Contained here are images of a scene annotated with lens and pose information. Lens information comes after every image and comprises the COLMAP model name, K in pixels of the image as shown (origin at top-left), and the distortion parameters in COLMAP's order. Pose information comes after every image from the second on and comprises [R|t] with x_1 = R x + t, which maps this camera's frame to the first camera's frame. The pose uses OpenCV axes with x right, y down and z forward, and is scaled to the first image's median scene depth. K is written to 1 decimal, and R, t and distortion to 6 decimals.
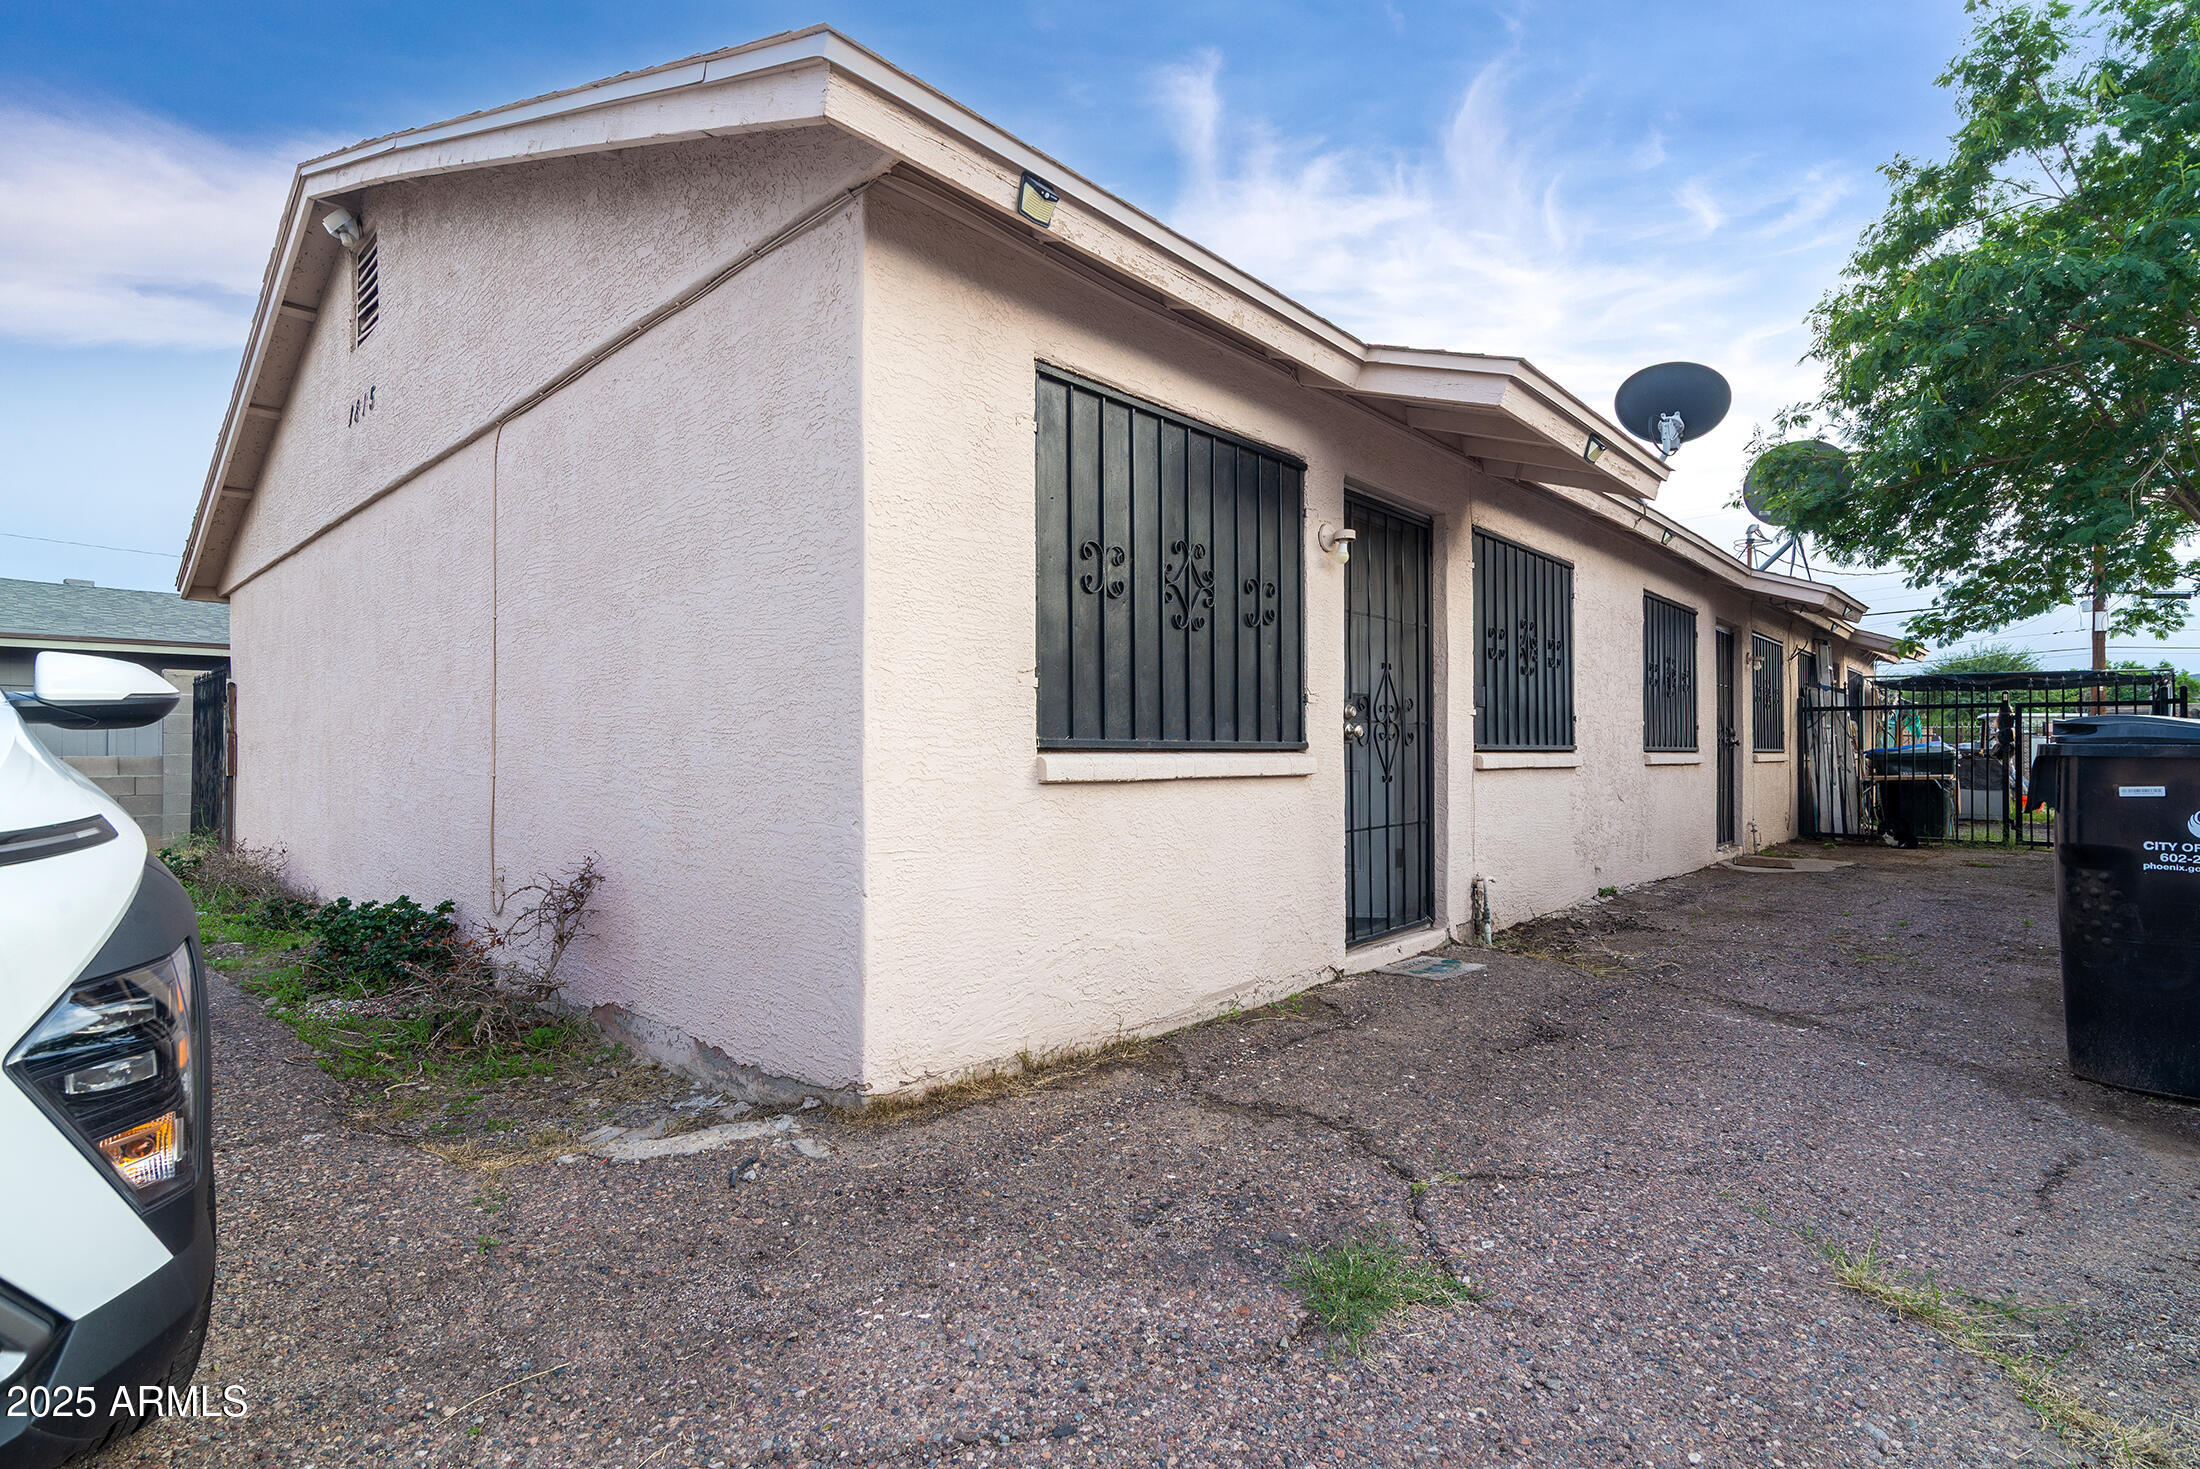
lens RADIAL K [[1033.6, 0, 1119.6], [0, 1033.6, 743.8], [0, 0, 1]] dist [0.001530, 0.000080]
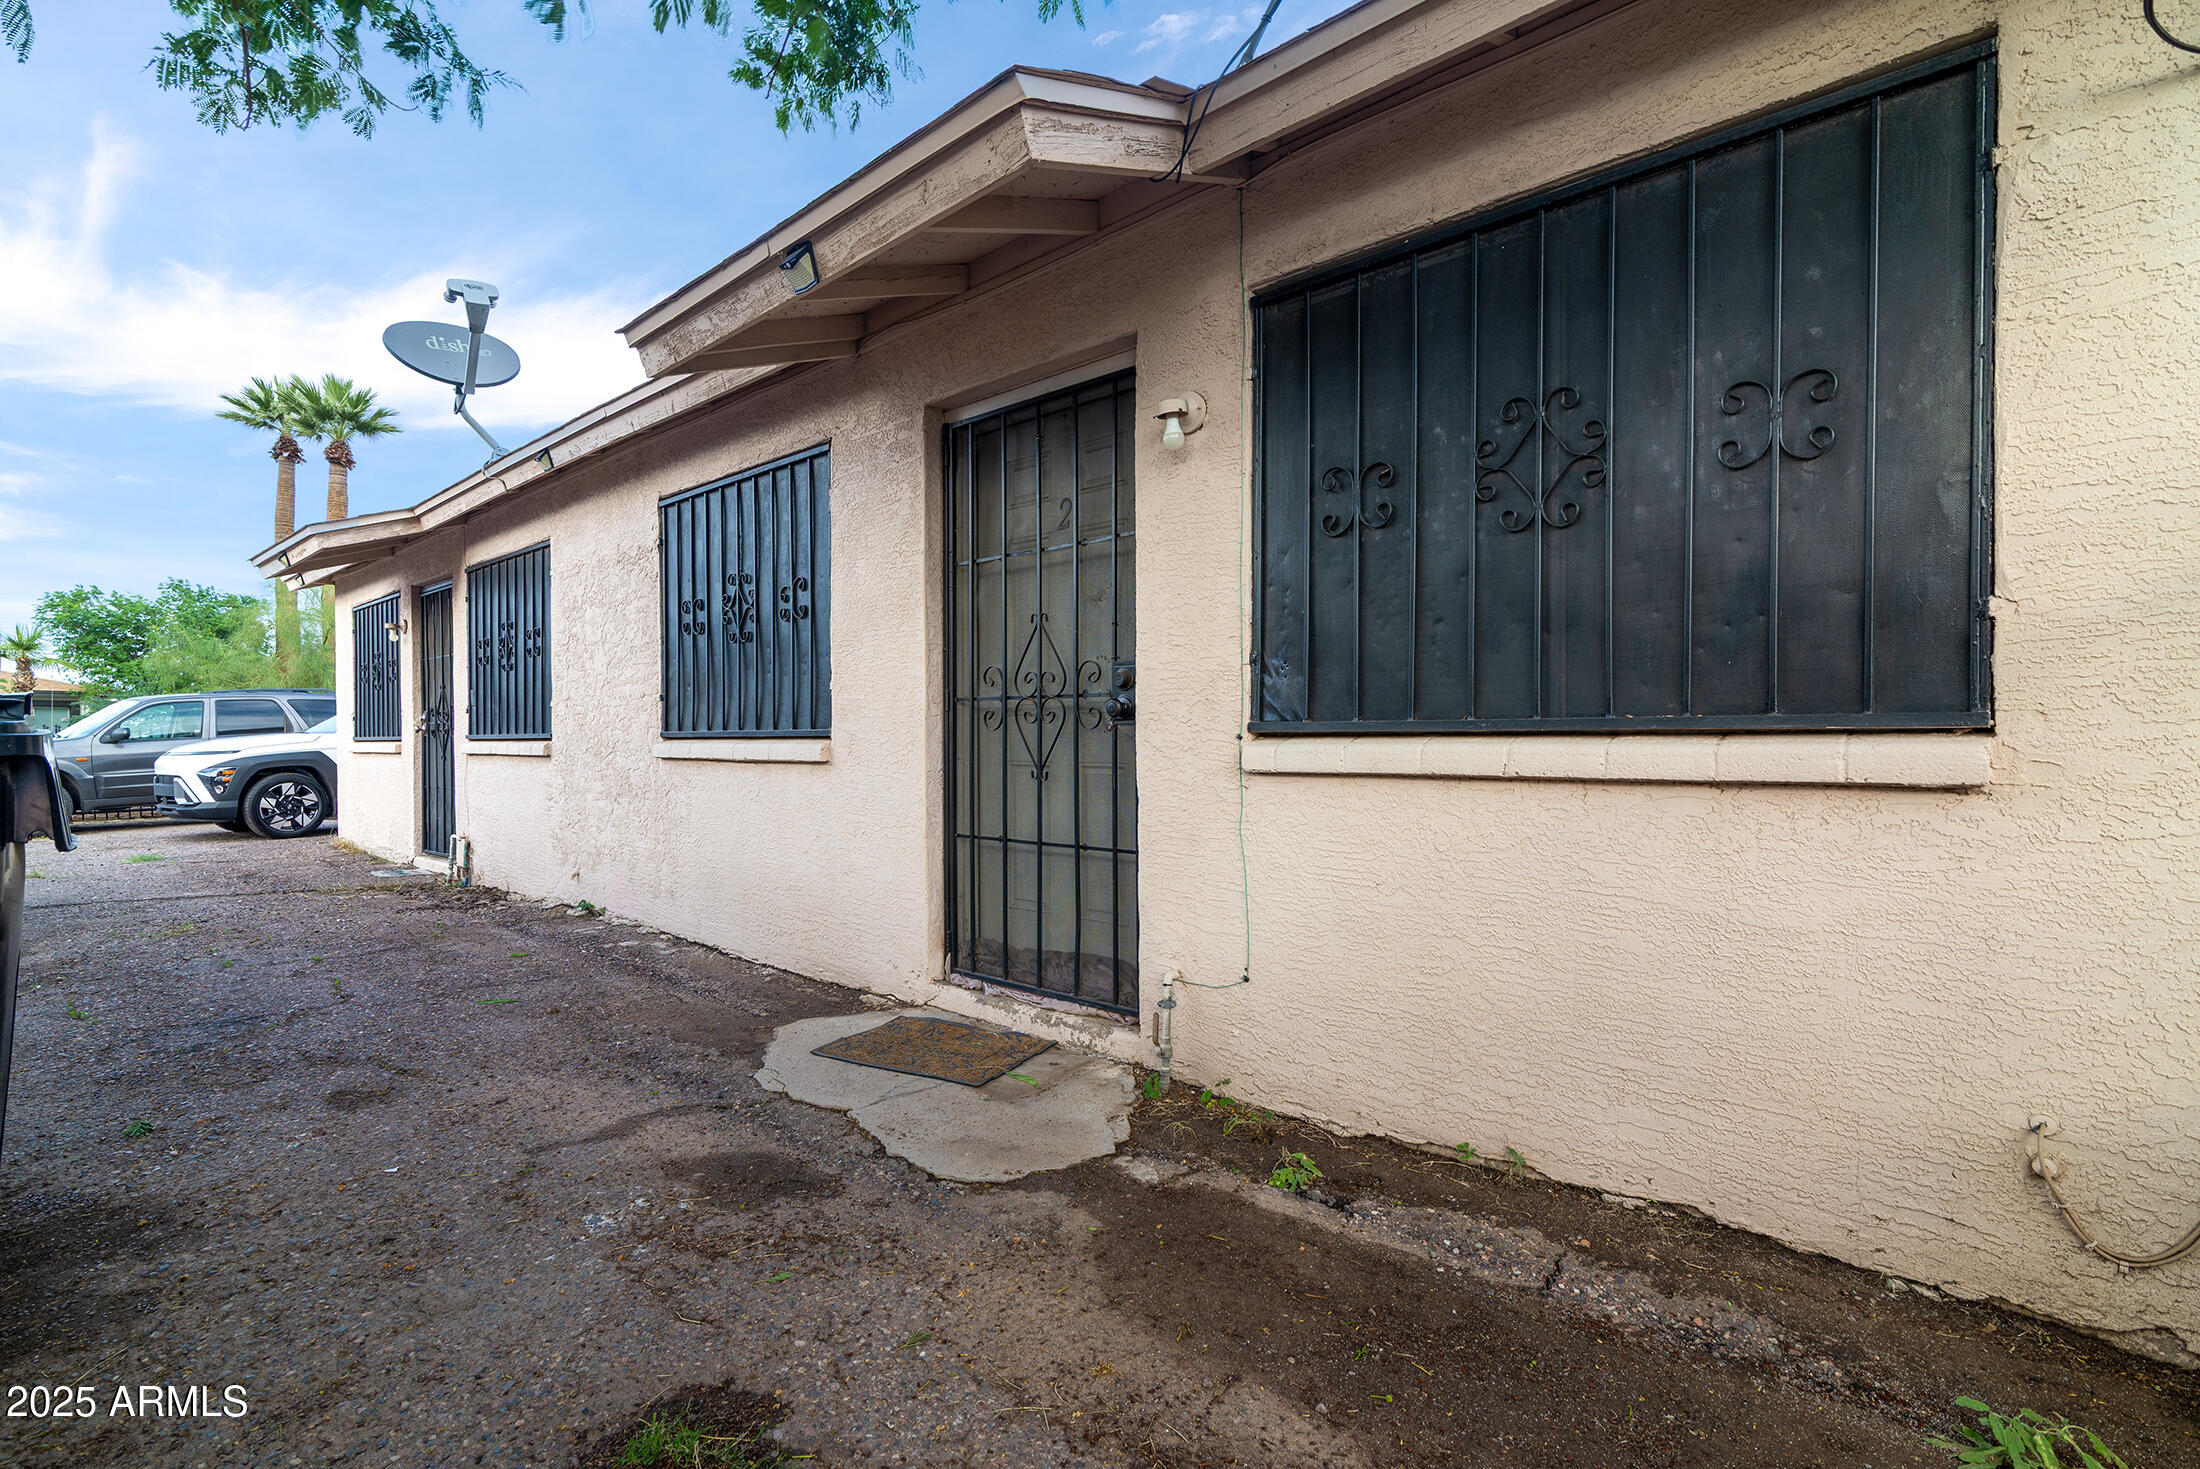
lens RADIAL K [[1033.6, 0, 1119.6], [0, 1033.6, 741.9], [0, 0, 1]] dist [0.001530, 0.000080]
pose [[0.012422, 0.003114, -0.999918, 1.221652], [0.011921, 0.999924, 0.003262, 0.011178], [0.999852, -0.011961, 0.012384, 1.325796]]
